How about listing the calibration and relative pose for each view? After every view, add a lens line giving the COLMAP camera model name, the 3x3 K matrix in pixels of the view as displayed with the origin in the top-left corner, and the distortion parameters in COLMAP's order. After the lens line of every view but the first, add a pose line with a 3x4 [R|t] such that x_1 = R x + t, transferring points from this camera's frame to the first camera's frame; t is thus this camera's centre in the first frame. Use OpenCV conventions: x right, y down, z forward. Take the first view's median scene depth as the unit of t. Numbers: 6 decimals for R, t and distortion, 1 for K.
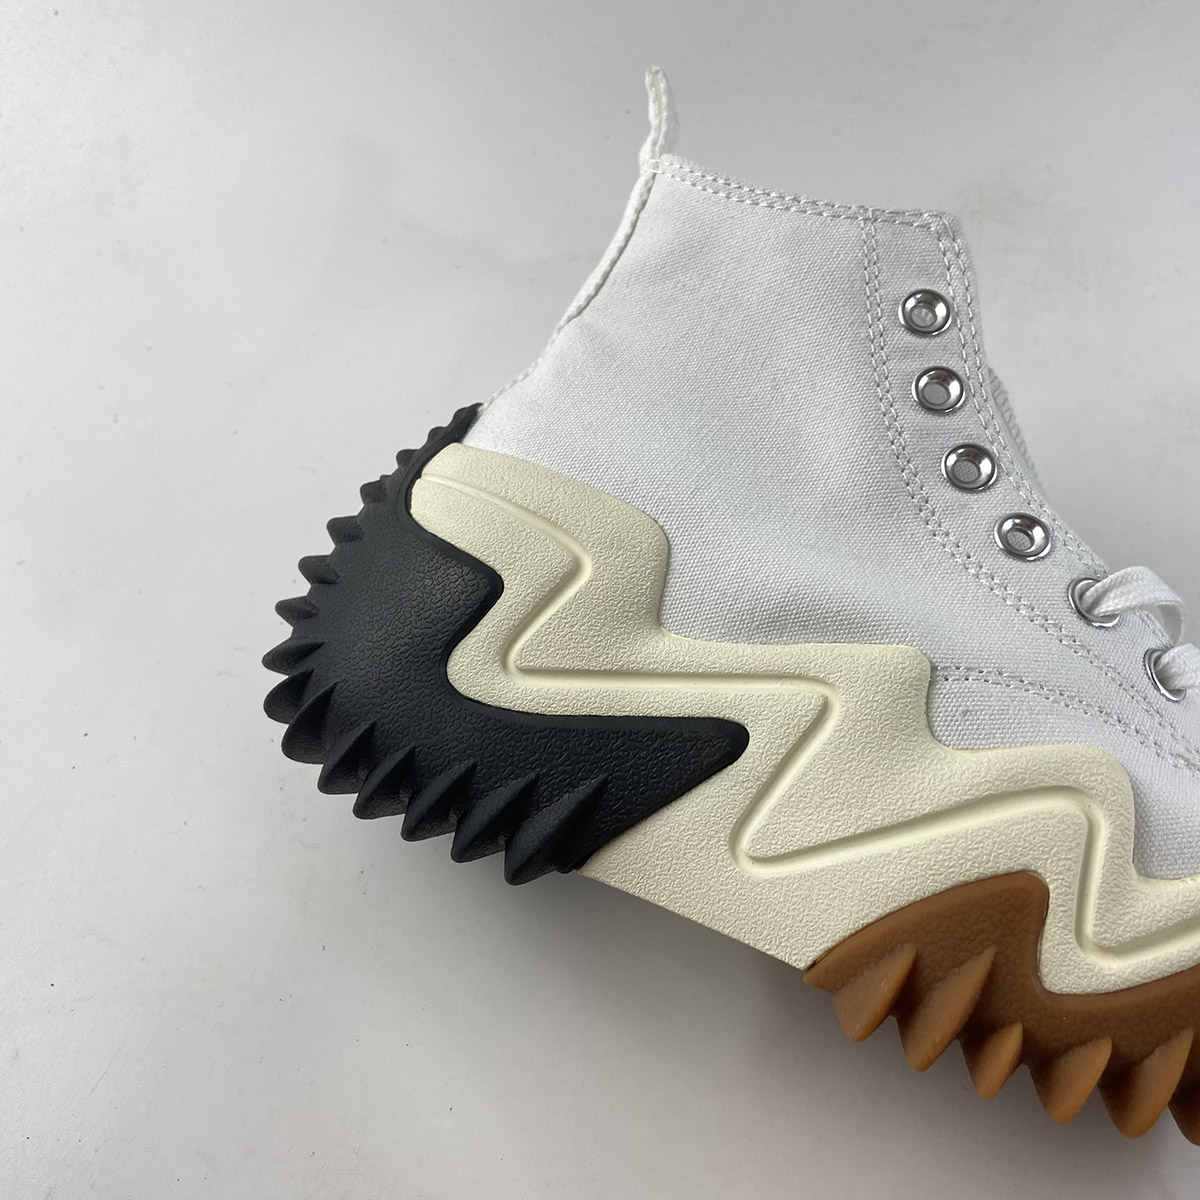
lens RADIAL K [[1211.1, 0, 600.0], [0, 1211.1, 600.0], [0, 0, 1]] dist [0.167416, -0.167101]
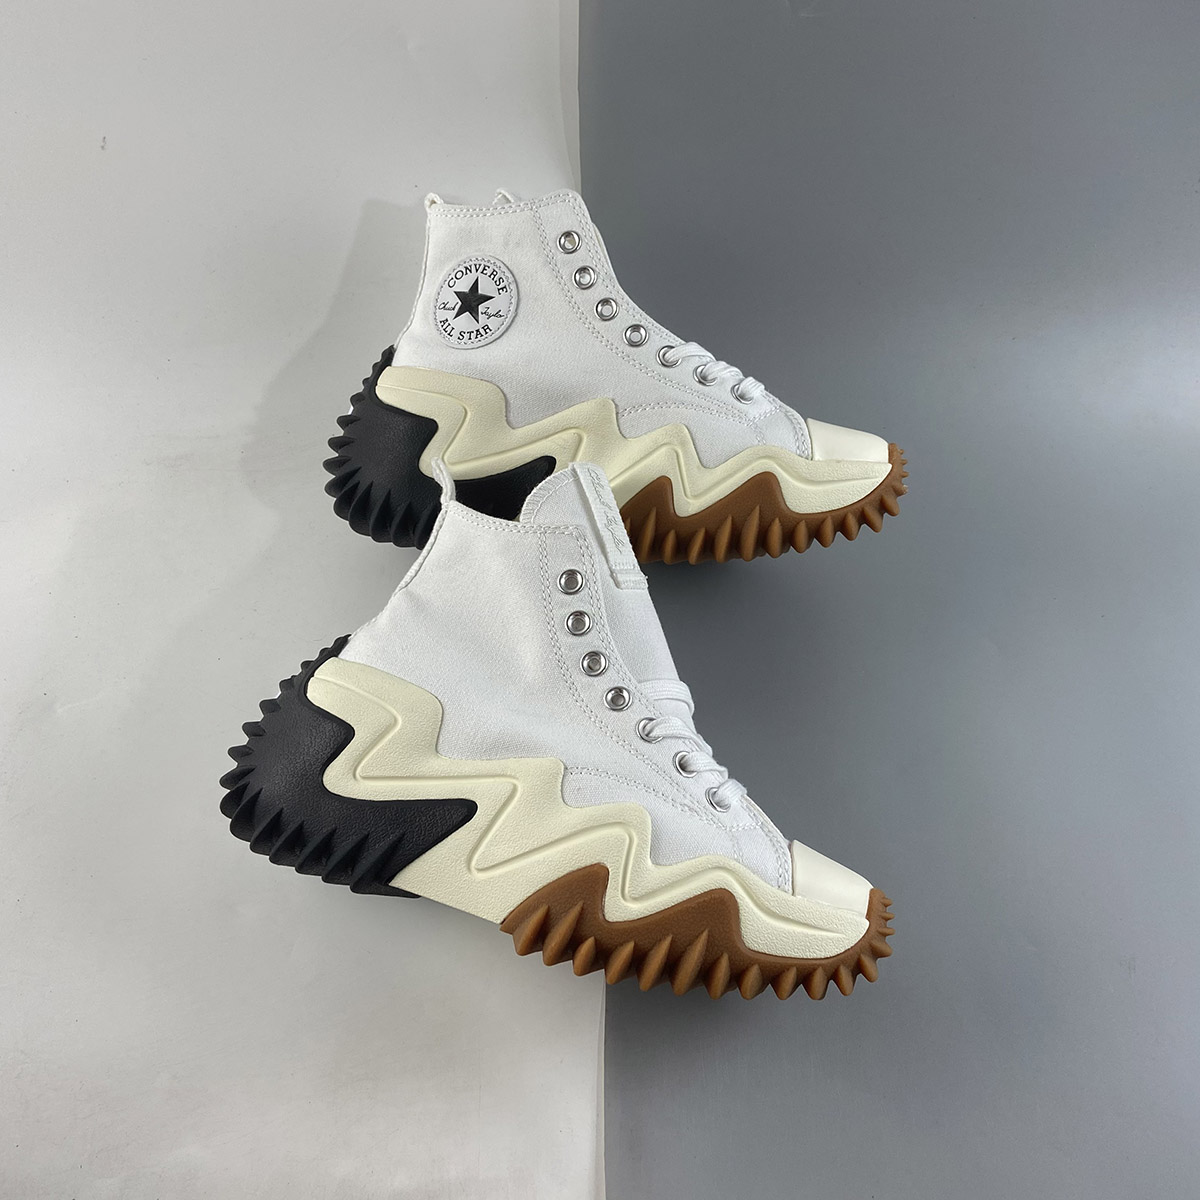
lens RADIAL K [[1211.1, 0, 600.0], [0, 1211.1, 600.0], [0, 0, 1]] dist [0.167416, -0.167101]
pose [[0.998494, -0.008194, 0.054250, 0.203450], [0.016400, 0.988153, -0.152592, 0.080582], [-0.052357, 0.153252, 0.986799, -0.938498]]
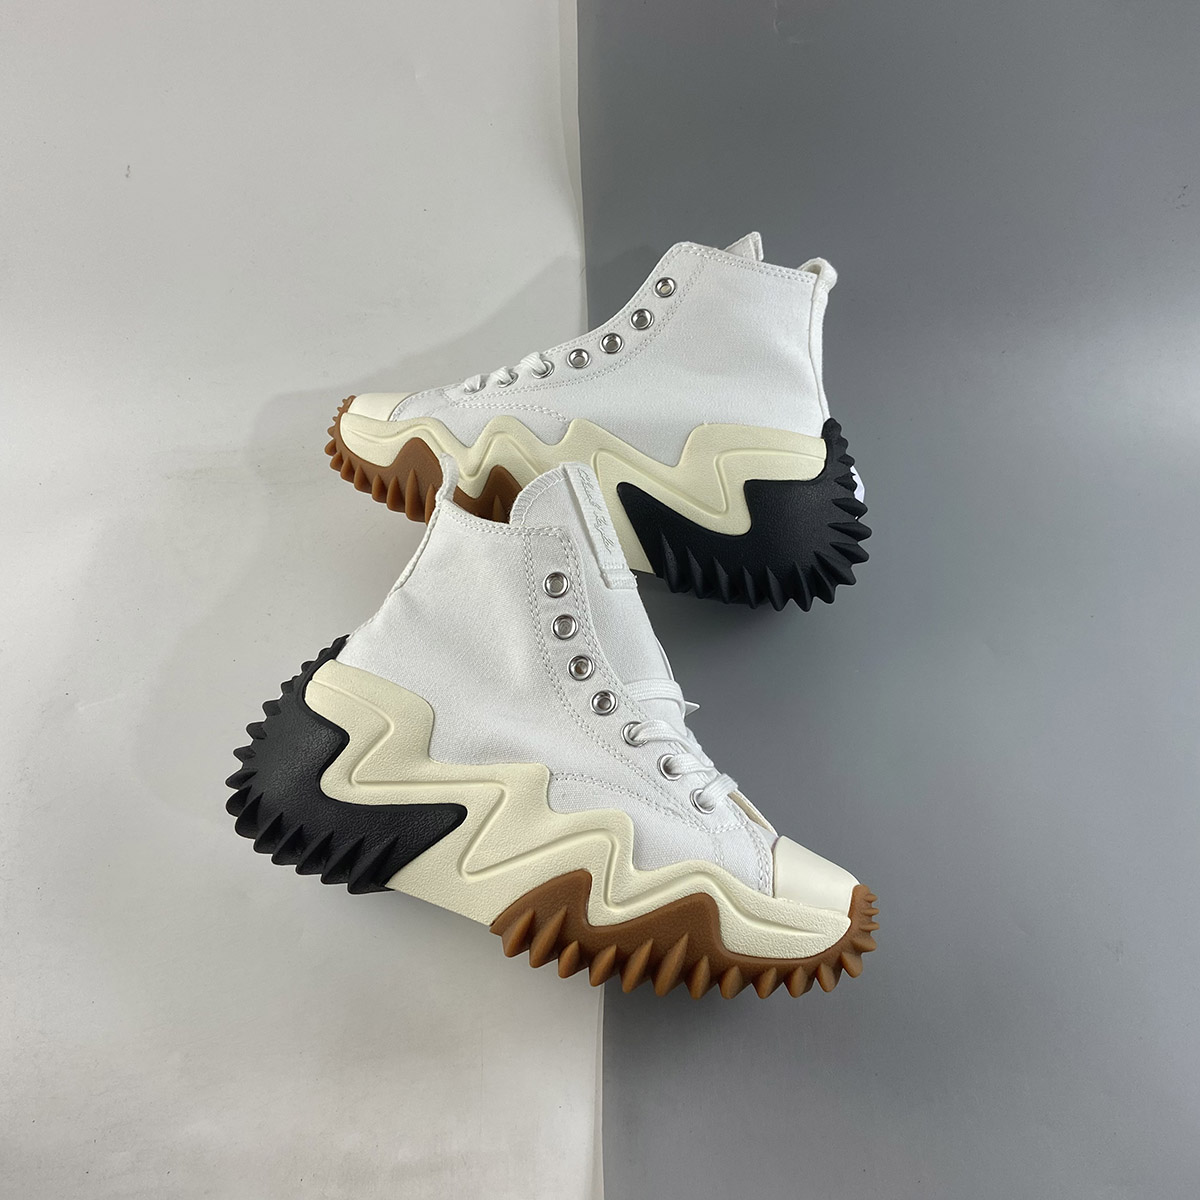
lens RADIAL K [[1211.1, 0, 600.0], [0, 1211.1, 600.0], [0, 0, 1]] dist [0.167416, -0.167101]
pose [[0.999613, -0.027387, 0.004812, 0.322673], [0.027704, 0.995747, -0.087866, -0.050567], [-0.002385, 0.087965, 0.996121, -0.982610]]
